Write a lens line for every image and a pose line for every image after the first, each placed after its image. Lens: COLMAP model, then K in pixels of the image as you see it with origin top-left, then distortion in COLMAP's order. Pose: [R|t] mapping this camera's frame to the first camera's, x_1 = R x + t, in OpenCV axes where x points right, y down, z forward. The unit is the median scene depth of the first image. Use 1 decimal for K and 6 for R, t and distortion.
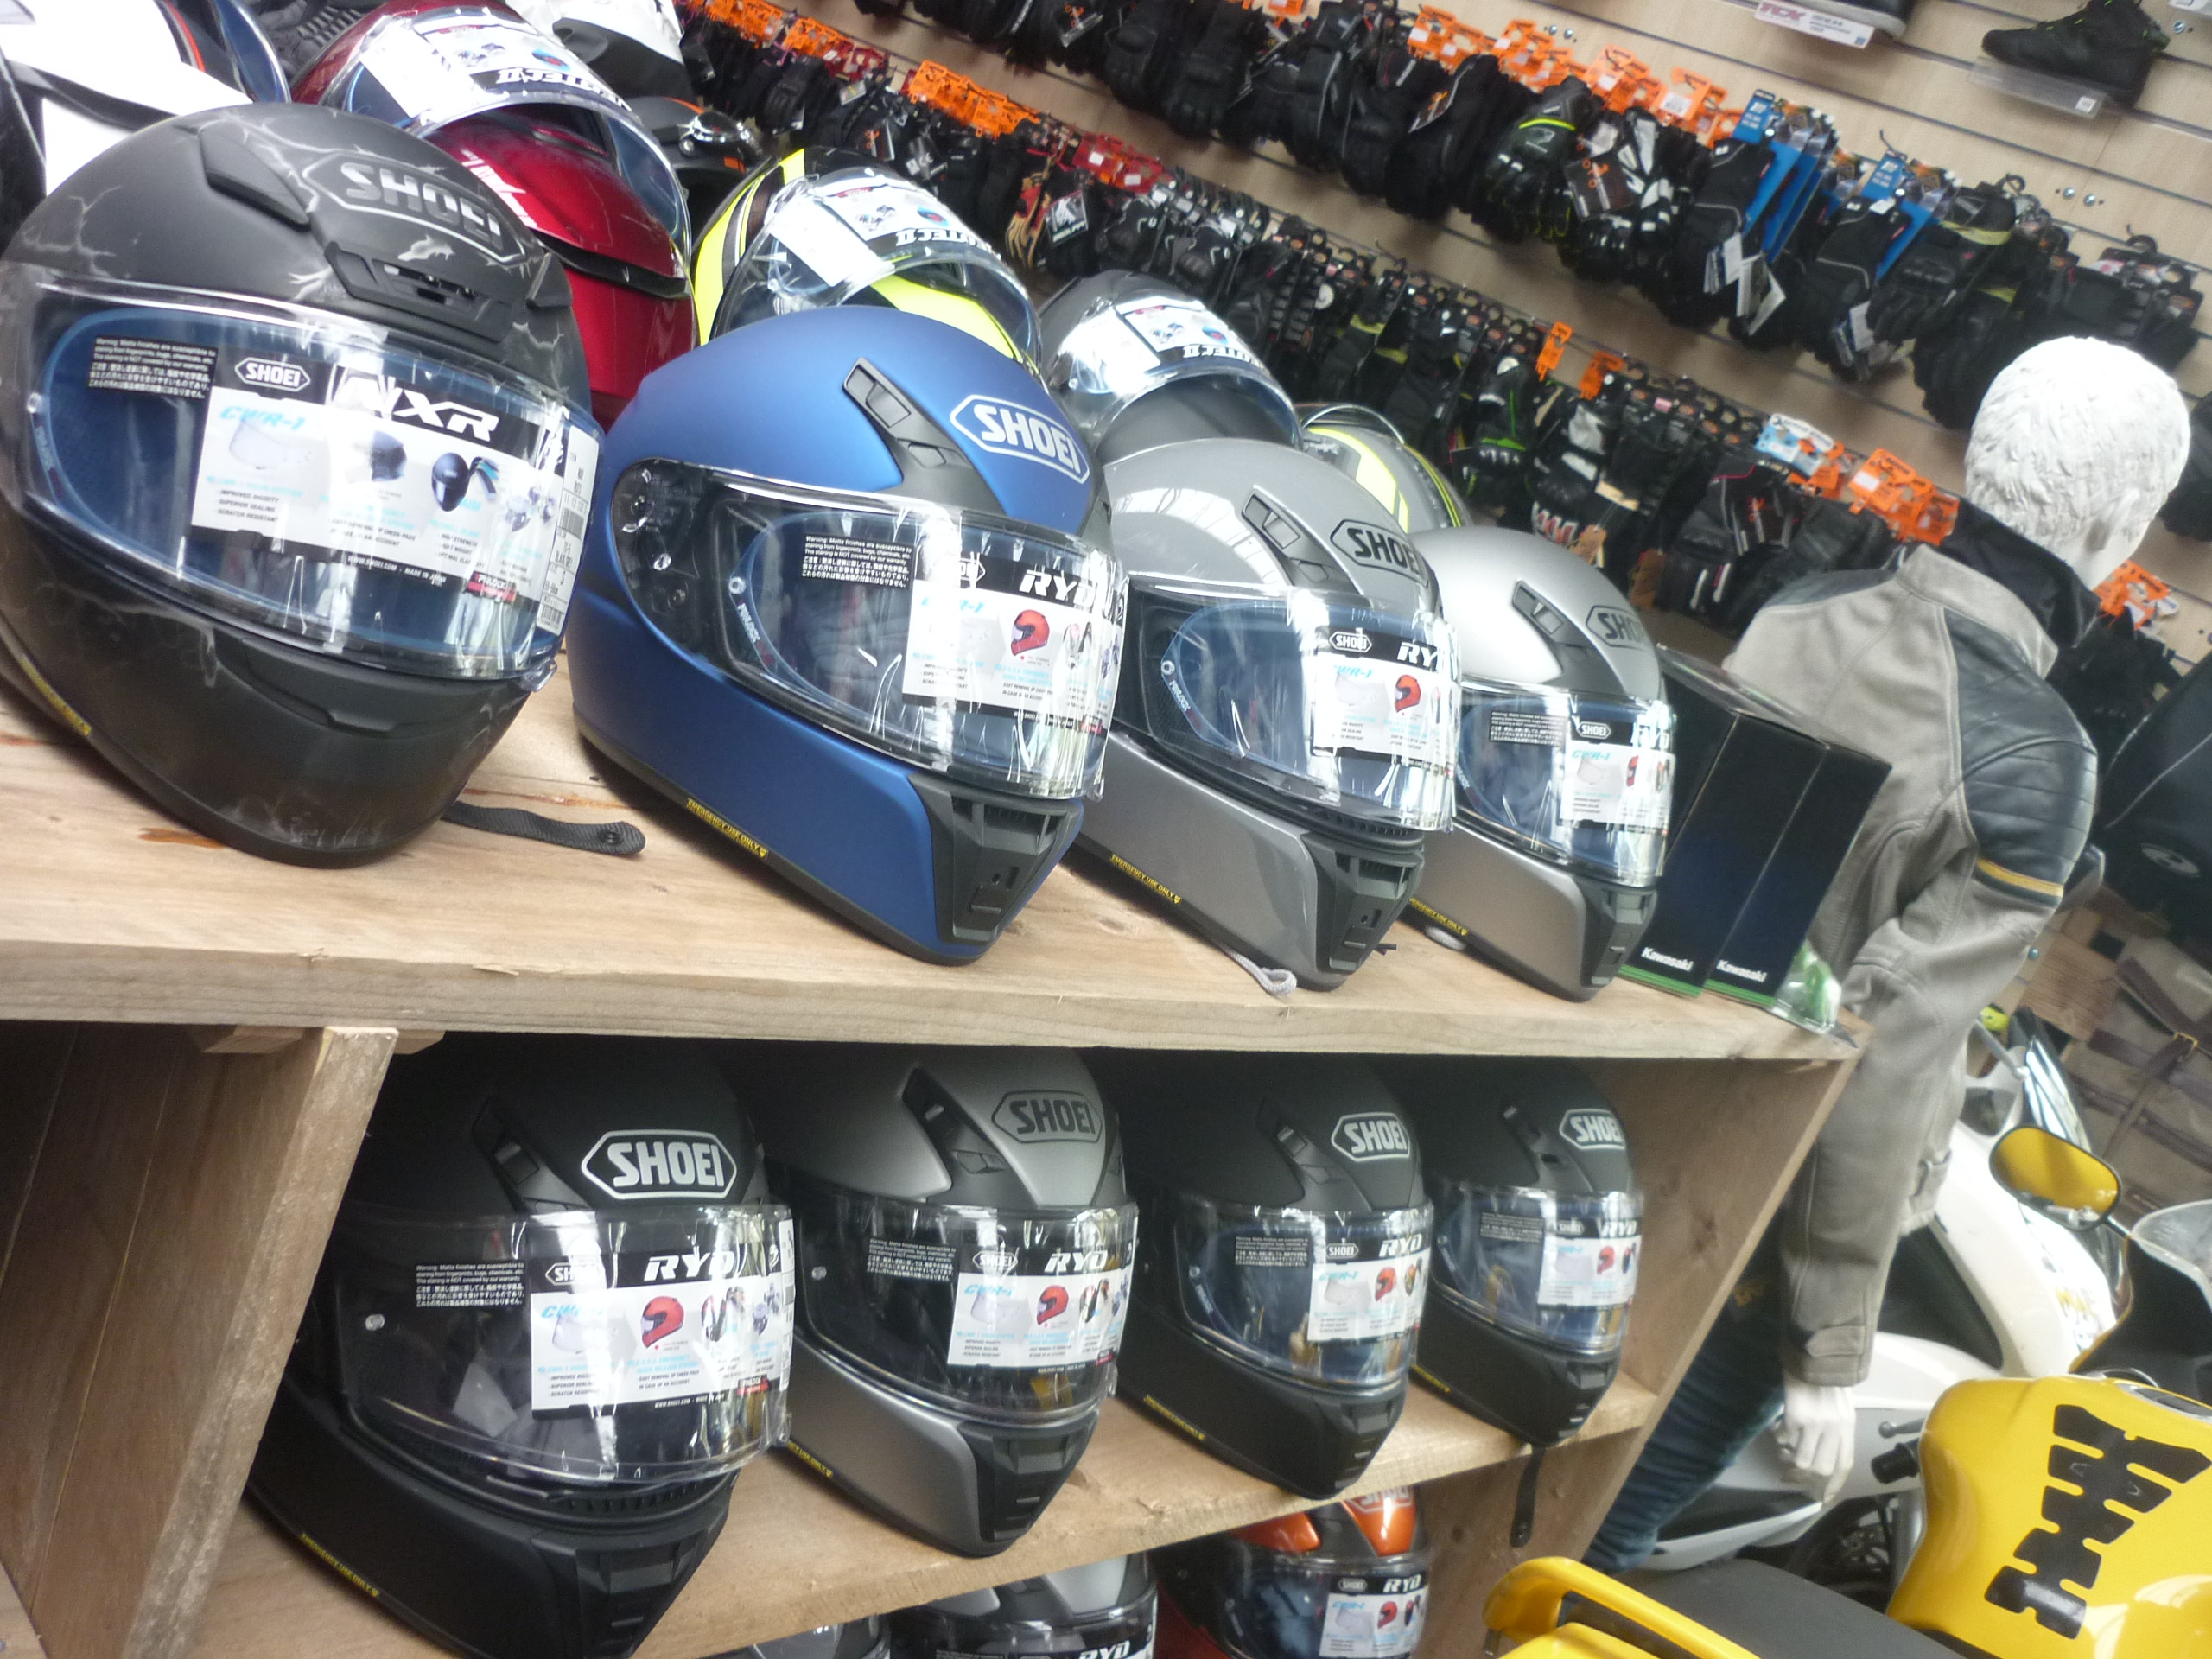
lens RADIAL K [[2203.3, 0, 1106.0], [0, 2203.3, 829.5], [0, 0, 1]] dist [-0.132576, 0.162093]
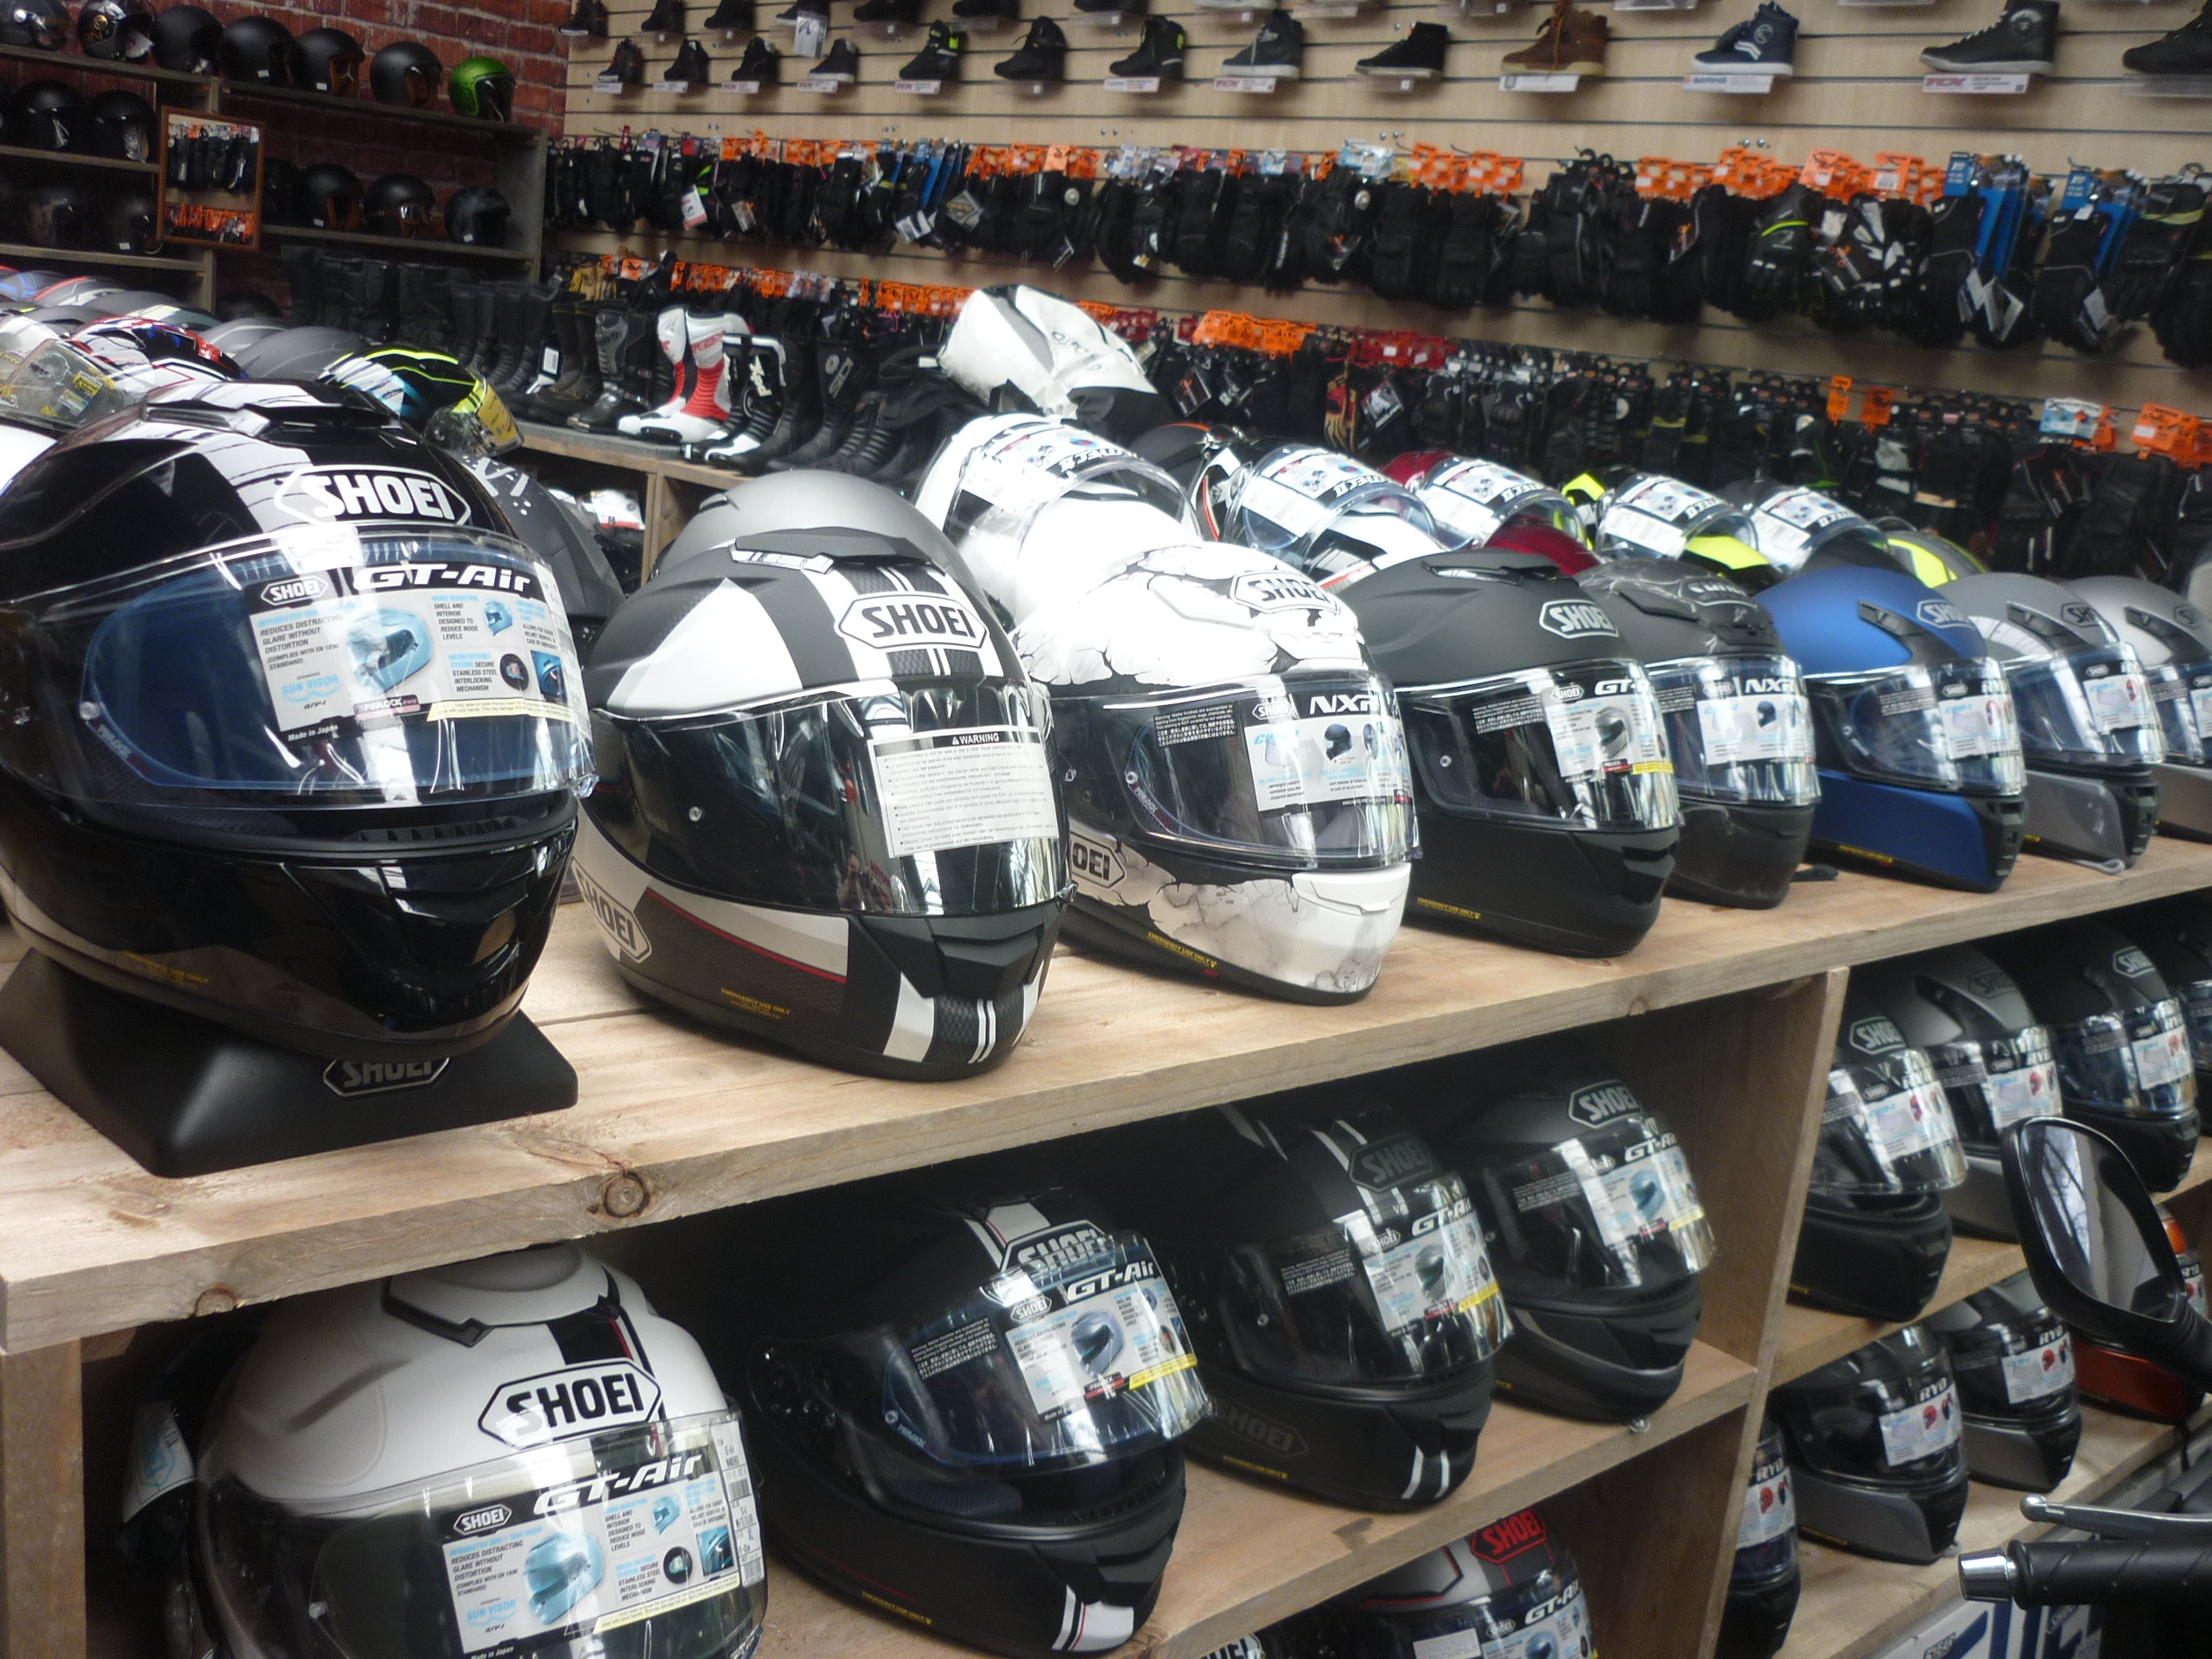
lens RADIAL K [[2135.2, 0, 1106.0], [0, 2135.2, 829.5], [0, 0, 1]] dist [-0.091253, 0.056386]
pose [[0.955724, -0.278119, -0.096136, -0.148616], [0.271932, 0.959571, -0.072636, -0.016001], [0.112450, 0.043277, 0.992714, -0.217135]]
